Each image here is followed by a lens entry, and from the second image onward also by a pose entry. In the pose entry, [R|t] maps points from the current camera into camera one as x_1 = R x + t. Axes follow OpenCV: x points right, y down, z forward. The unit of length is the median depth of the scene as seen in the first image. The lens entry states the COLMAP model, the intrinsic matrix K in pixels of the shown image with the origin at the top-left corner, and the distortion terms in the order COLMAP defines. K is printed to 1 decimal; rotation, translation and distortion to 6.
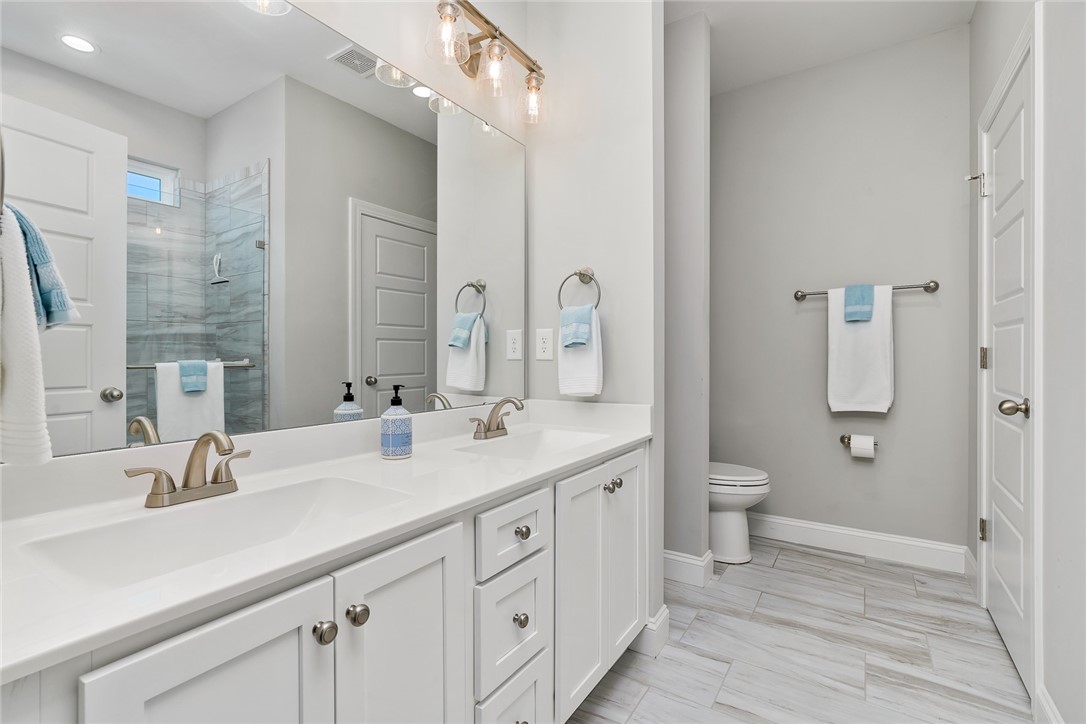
lens RADIAL K [[500.5, 0, 523.7], [0, 500.5, 337.4], [0, 0, 1]] dist [-0.018666, 0.009232]
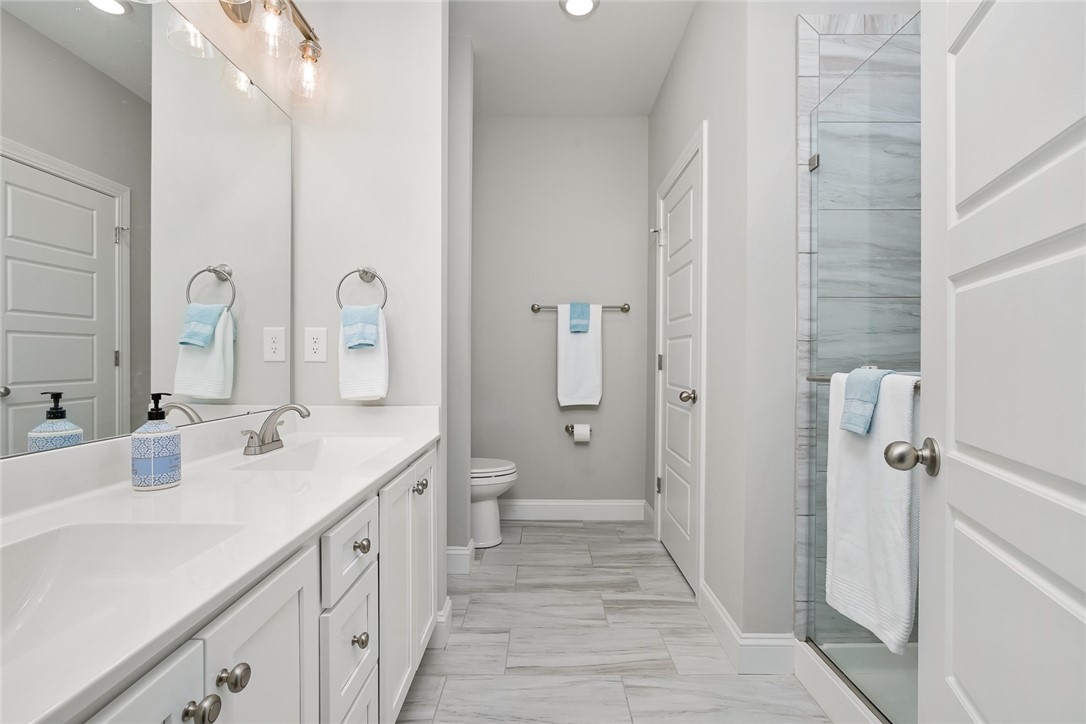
lens RADIAL K [[500.5, 0, 544.1], [0, 500.5, 343.1], [0, 0, 1]] dist [-0.018666, 0.009232]
pose [[0.827557, 0.024973, 0.560826, -0.139242], [-0.027524, 0.999614, -0.003898, 0.003147], [-0.560707, -0.012210, 0.827924, 0.024309]]
